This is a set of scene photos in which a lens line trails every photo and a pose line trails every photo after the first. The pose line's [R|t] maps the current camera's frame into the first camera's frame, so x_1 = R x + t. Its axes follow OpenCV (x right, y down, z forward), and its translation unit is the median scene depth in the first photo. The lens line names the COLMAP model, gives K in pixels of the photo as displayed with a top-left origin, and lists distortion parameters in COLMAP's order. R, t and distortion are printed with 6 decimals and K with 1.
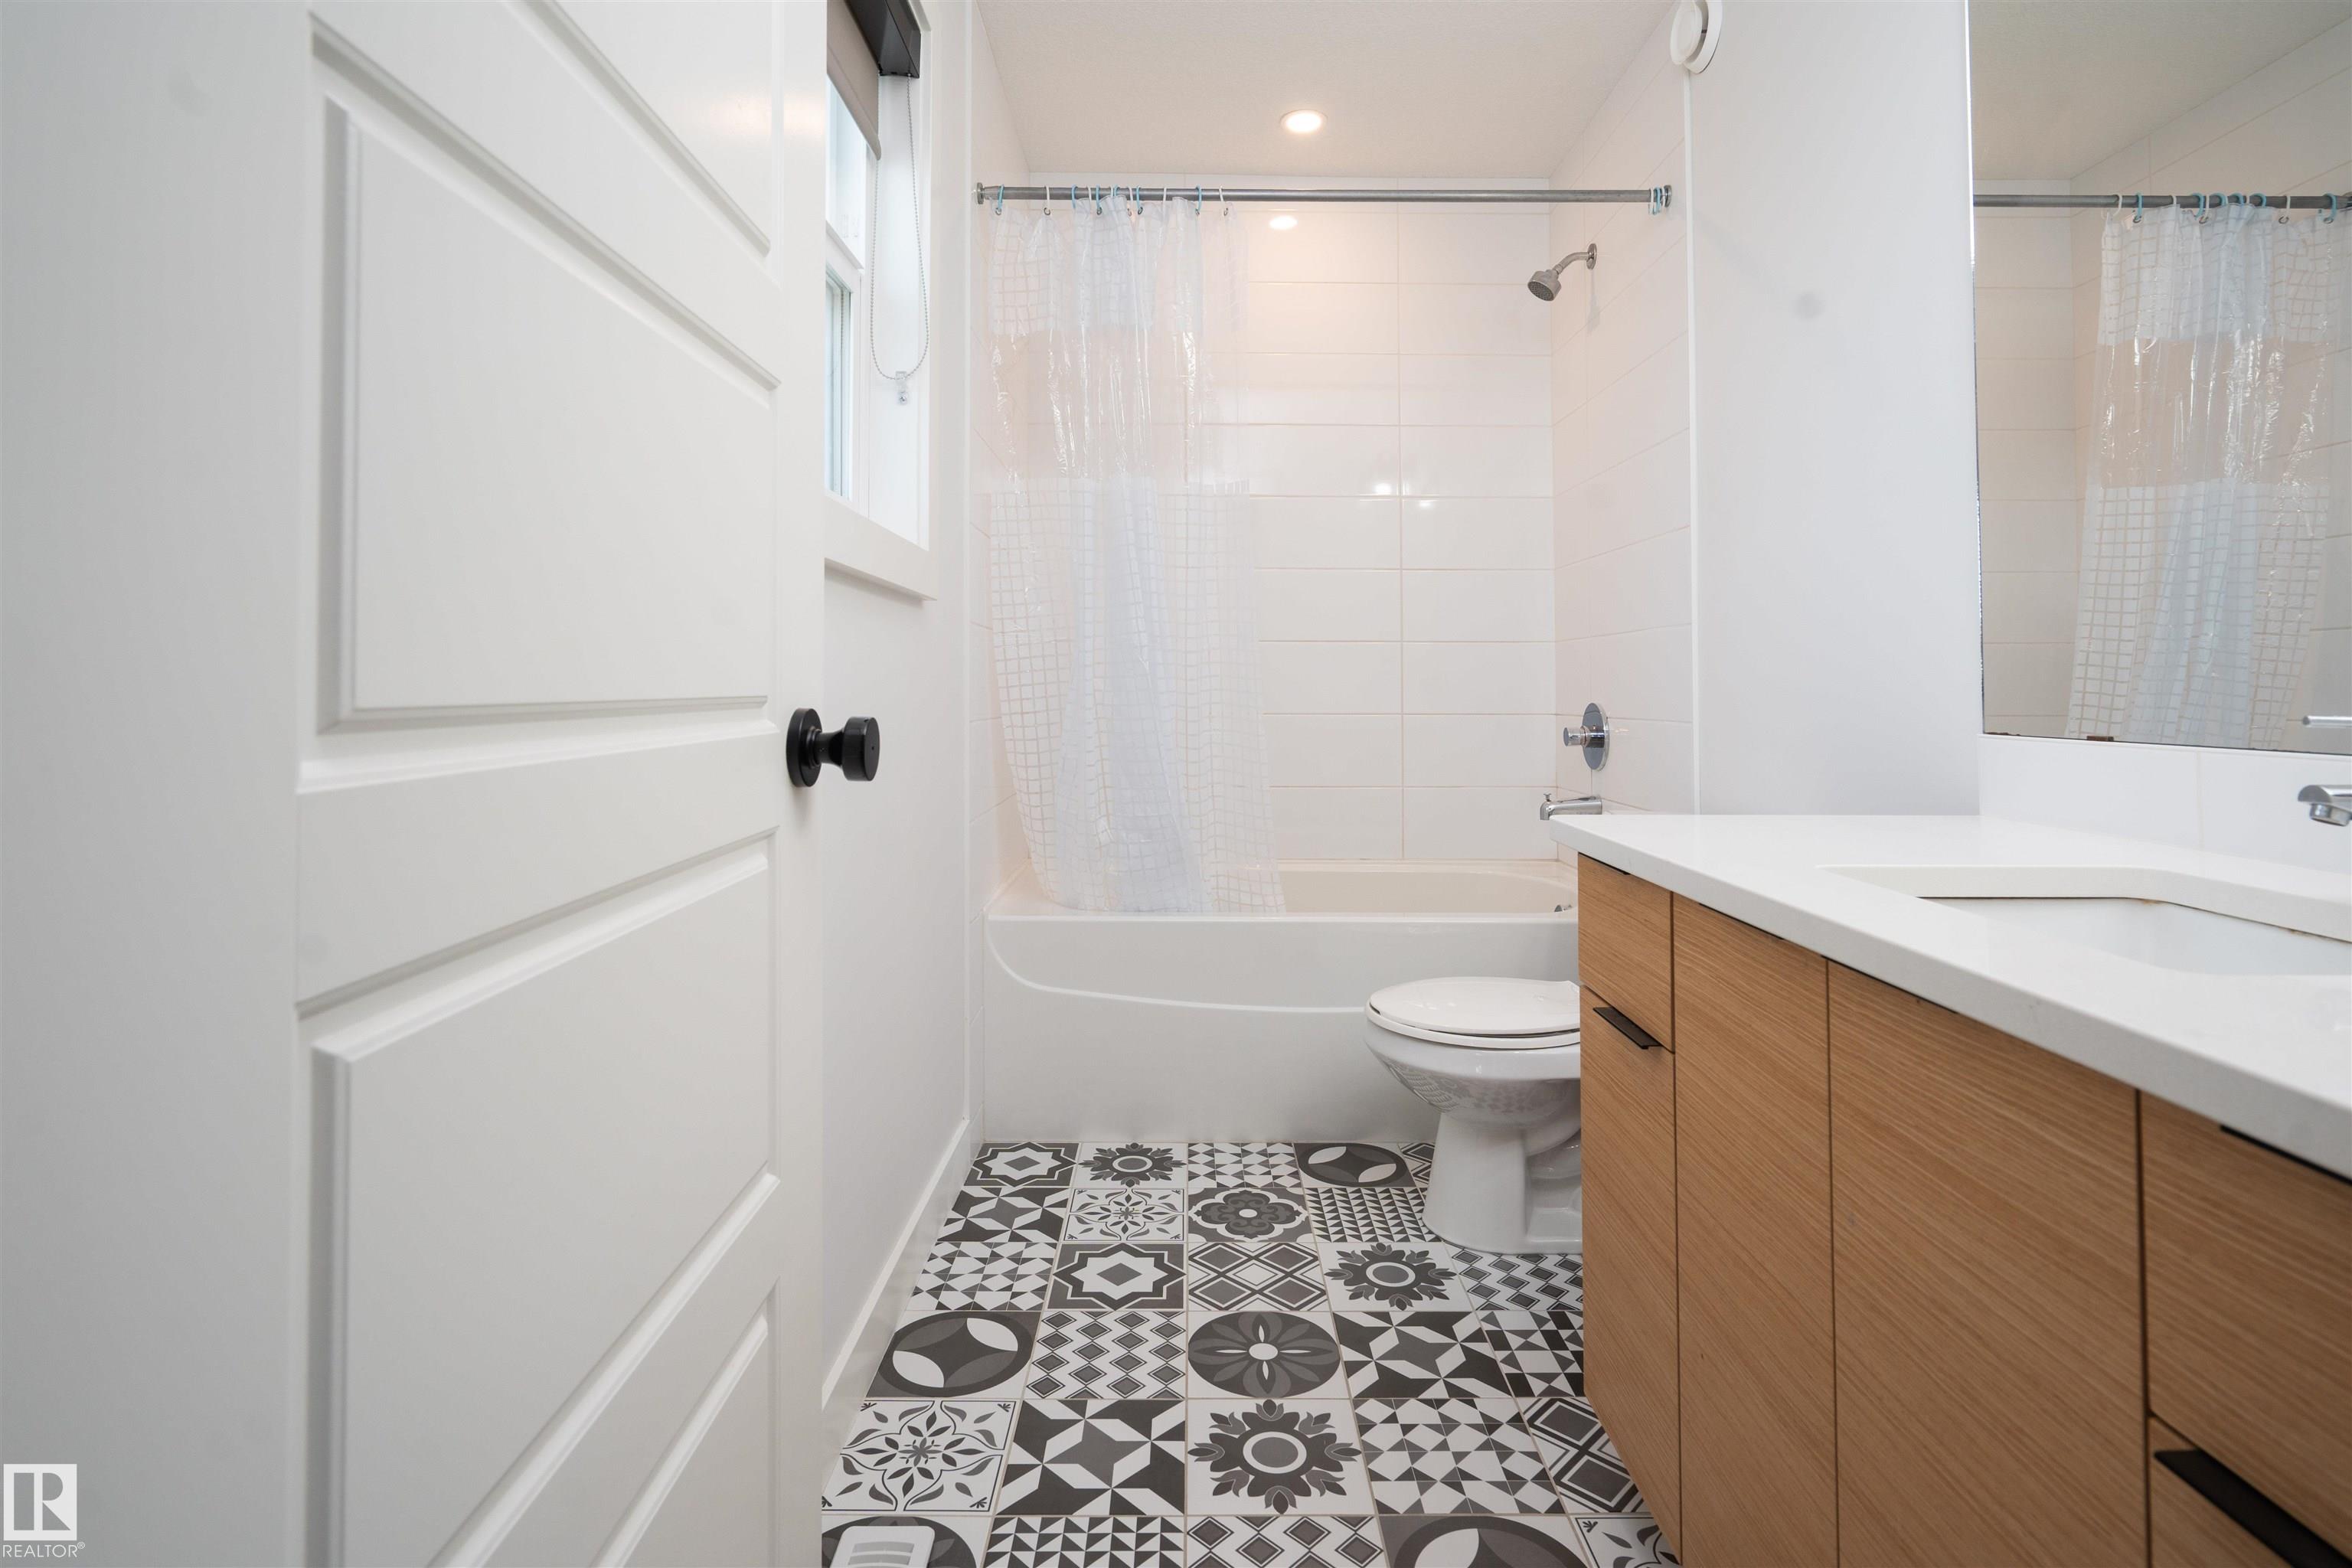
lens RADIAL K [[1470.4, 0, 1242.6], [0, 1470.4, 783.0], [0, 0, 1]] dist [-0.007465, 0.004208]
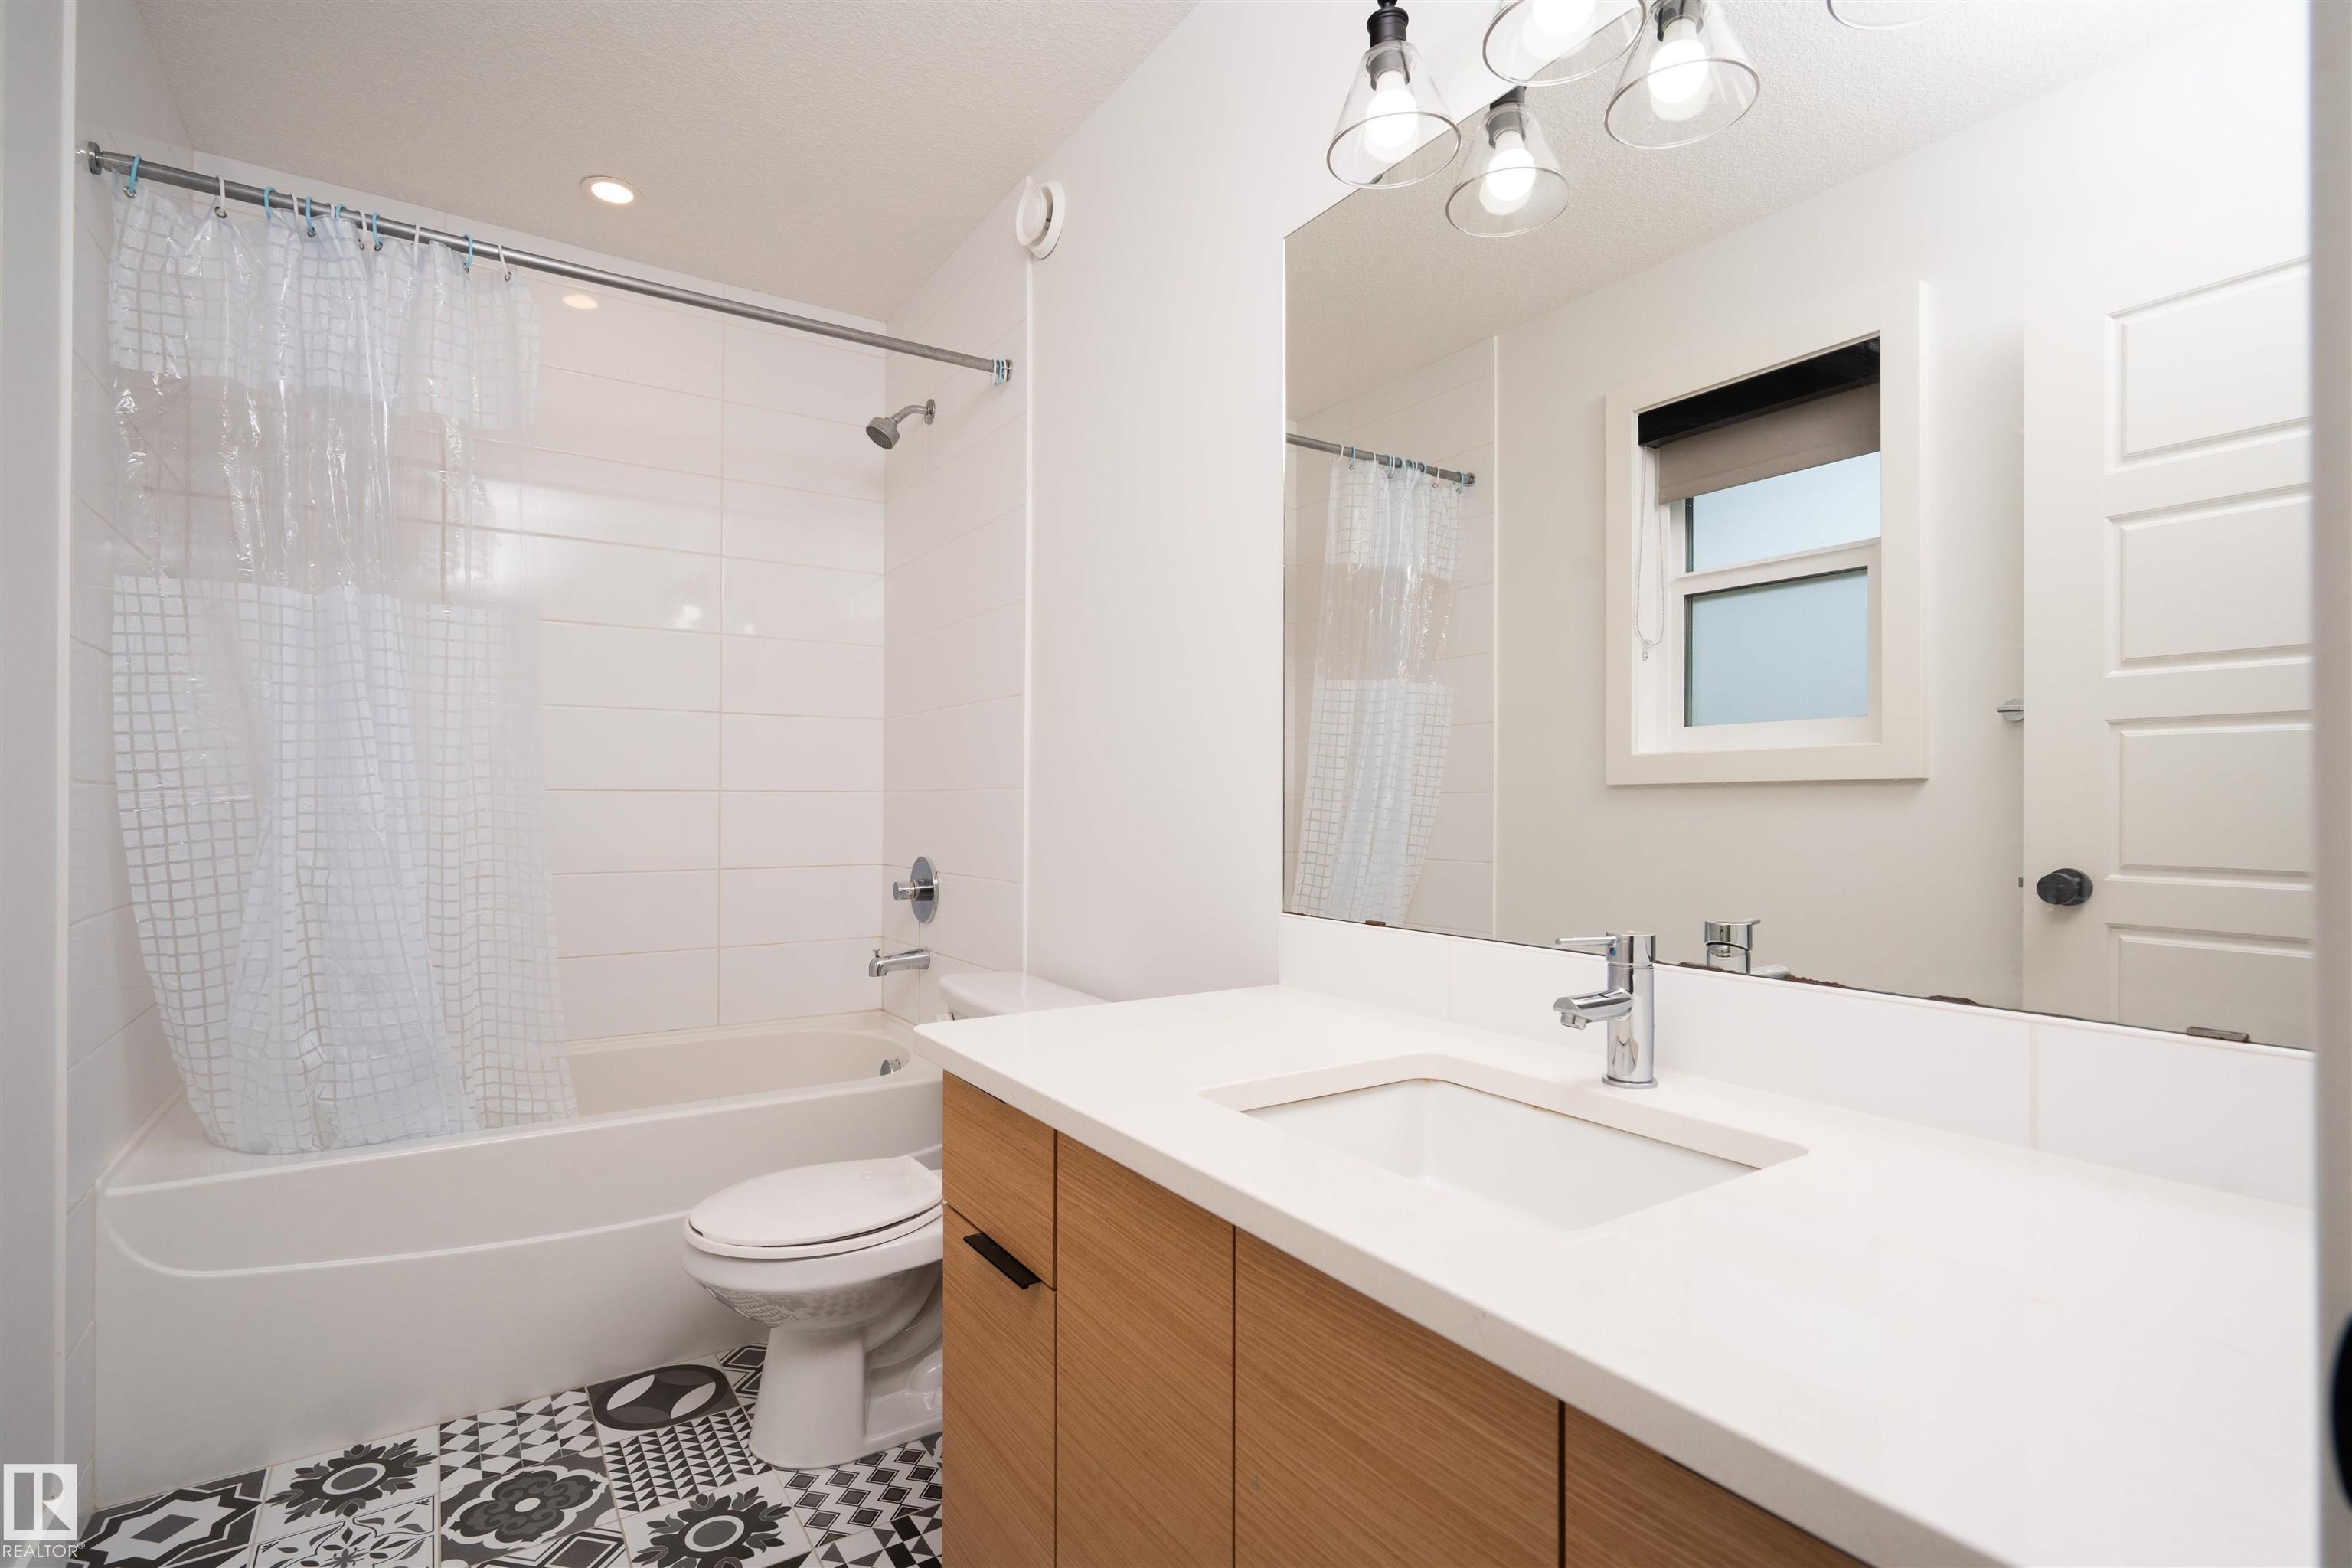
lens RADIAL K [[1101.7, 0, 1176.0], [0, 1101.7, 784.0], [0, 0, 1]] dist [-0.003177, 0.001187]
pose [[0.842825, 0.009641, 0.538101, -0.025381], [-0.022574, 0.999593, 0.017447, -0.130531], [-0.537713, -0.026852, 0.842700, 0.288218]]
